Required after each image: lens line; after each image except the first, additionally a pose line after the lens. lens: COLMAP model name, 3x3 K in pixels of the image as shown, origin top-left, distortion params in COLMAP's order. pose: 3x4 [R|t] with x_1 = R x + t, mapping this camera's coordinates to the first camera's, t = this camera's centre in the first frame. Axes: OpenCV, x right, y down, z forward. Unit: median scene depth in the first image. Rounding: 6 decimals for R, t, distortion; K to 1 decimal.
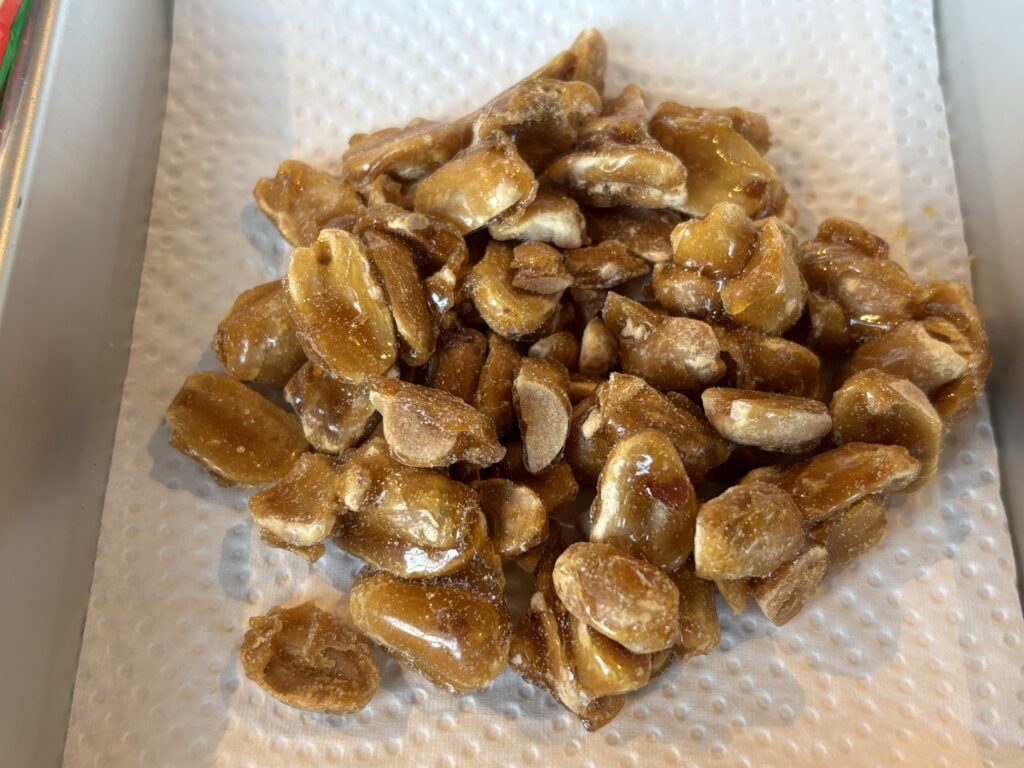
lens RADIAL K [[1172.8, 0, 512.0], [0, 1172.8, 384.0], [0, 0, 1]] dist [0.239462, -0.784753]
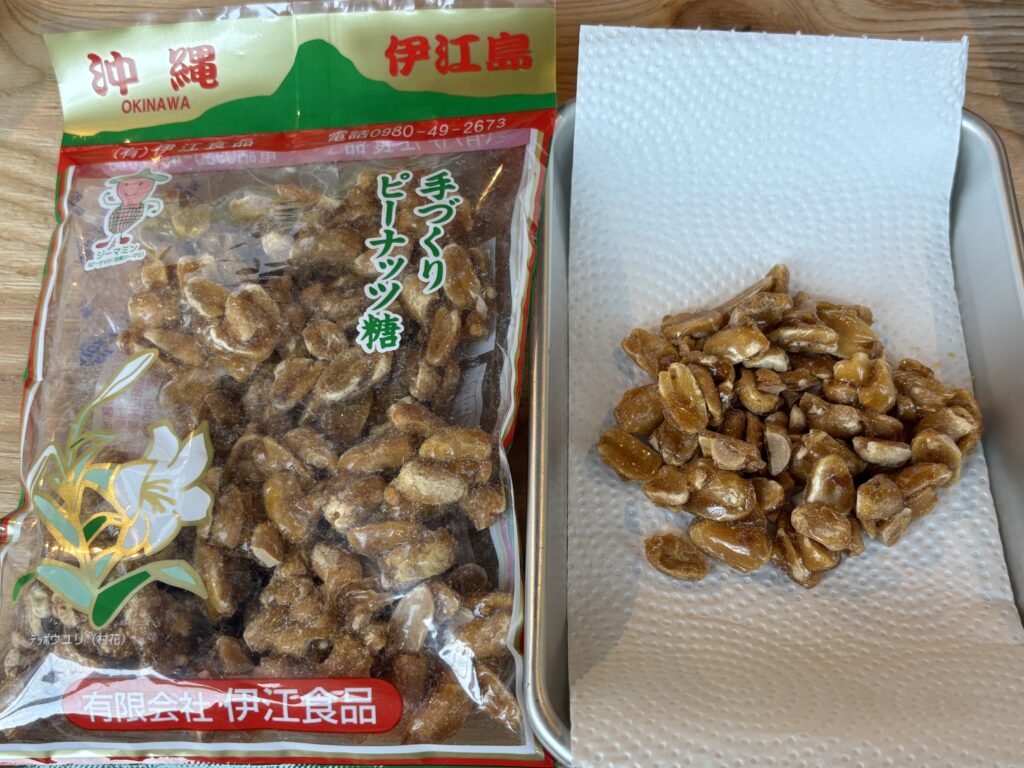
lens RADIAL K [[1172.8, 0, 512.0], [0, 1172.8, 384.0], [0, 0, 1]] dist [0.239462, -0.784753]
pose [[0.999977, 0.006470, 0.002261, -0.462364], [-0.006265, 0.996679, -0.081192, 0.086150], [-0.002778, 0.081176, 0.996696, -1.172210]]
